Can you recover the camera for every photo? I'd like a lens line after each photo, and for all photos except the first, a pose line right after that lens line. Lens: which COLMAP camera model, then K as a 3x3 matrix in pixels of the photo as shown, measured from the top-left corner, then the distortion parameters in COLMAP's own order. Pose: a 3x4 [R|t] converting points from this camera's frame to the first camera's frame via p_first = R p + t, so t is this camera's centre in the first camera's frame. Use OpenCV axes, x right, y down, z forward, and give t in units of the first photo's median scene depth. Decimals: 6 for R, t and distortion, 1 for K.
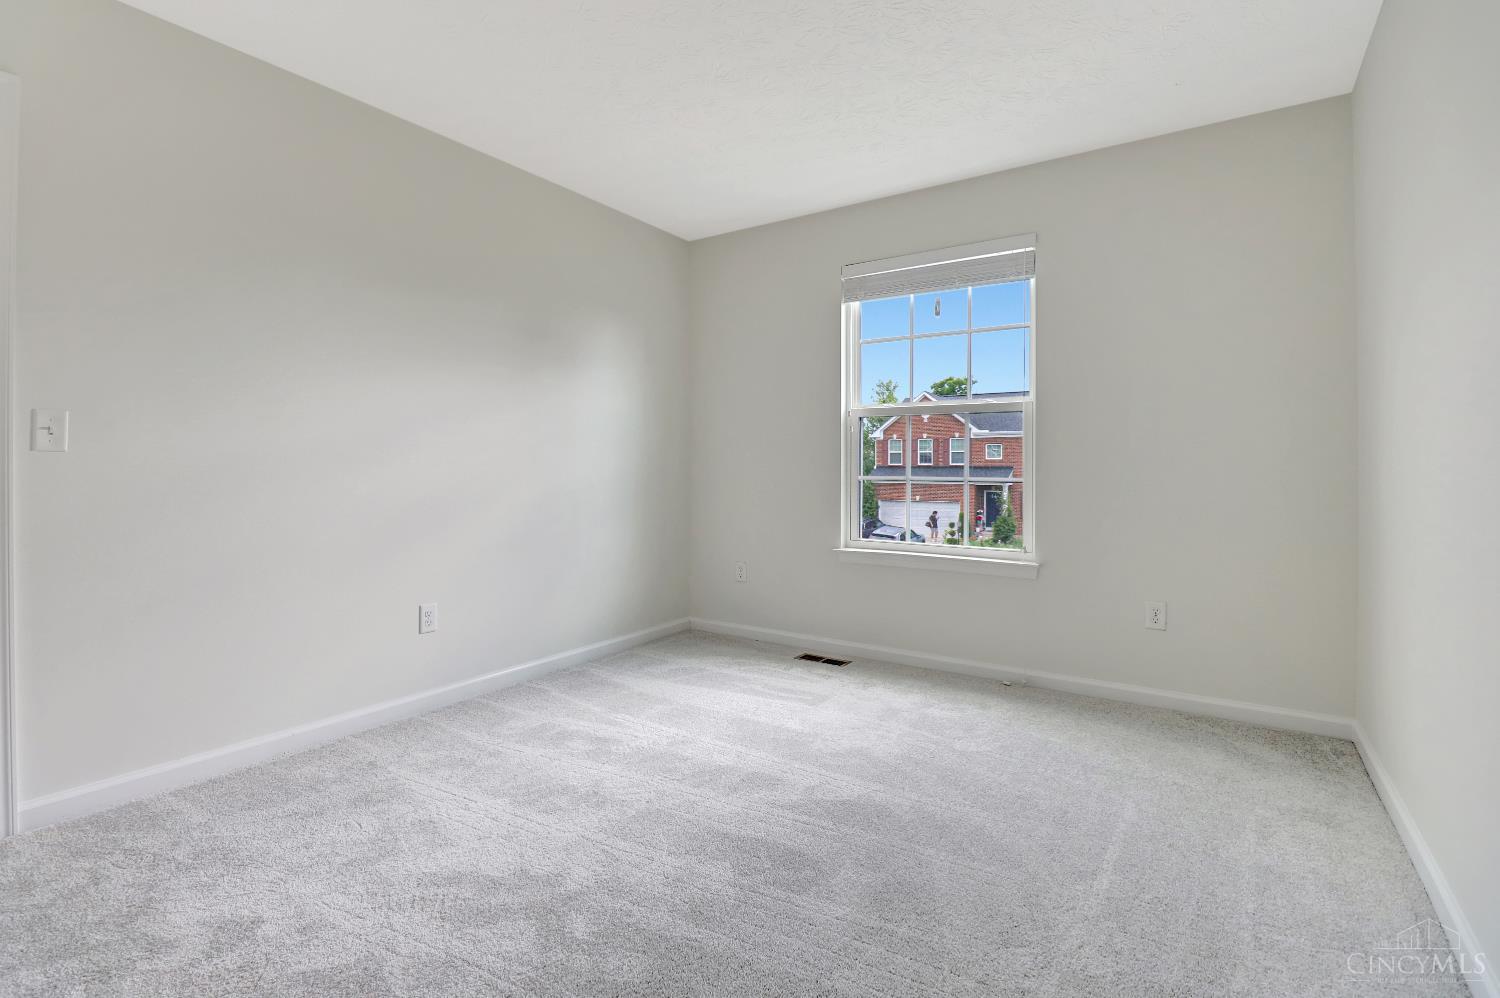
lens RADIAL K [[707.4, 0, 740.8], [0, 707.4, 460.9], [0, 0, 1]] dist [0.001083, -0.010696]
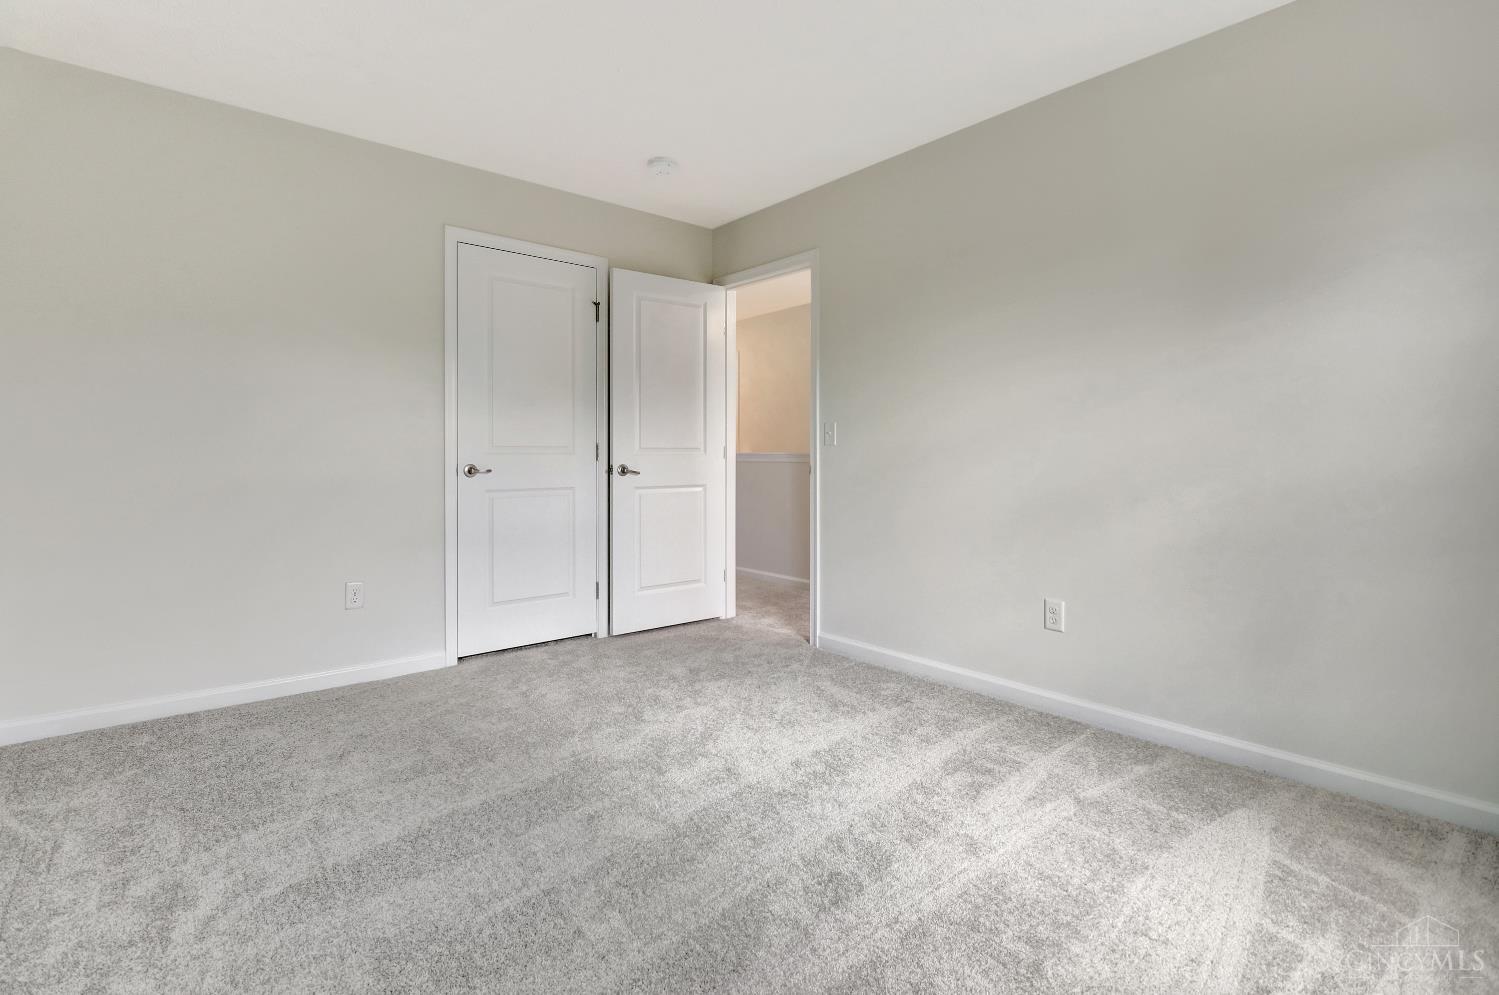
lens RADIAL K [[706.9, 0, 740.3], [0, 706.9, 459.4], [0, 0, 1]] dist [0.001083, -0.010696]
pose [[-0.277436, 0.000833, -0.960744, 0.580153], [0.008620, 0.999962, -0.001622, 0.012341], [0.960706, -0.008732, -0.277432, 0.867099]]
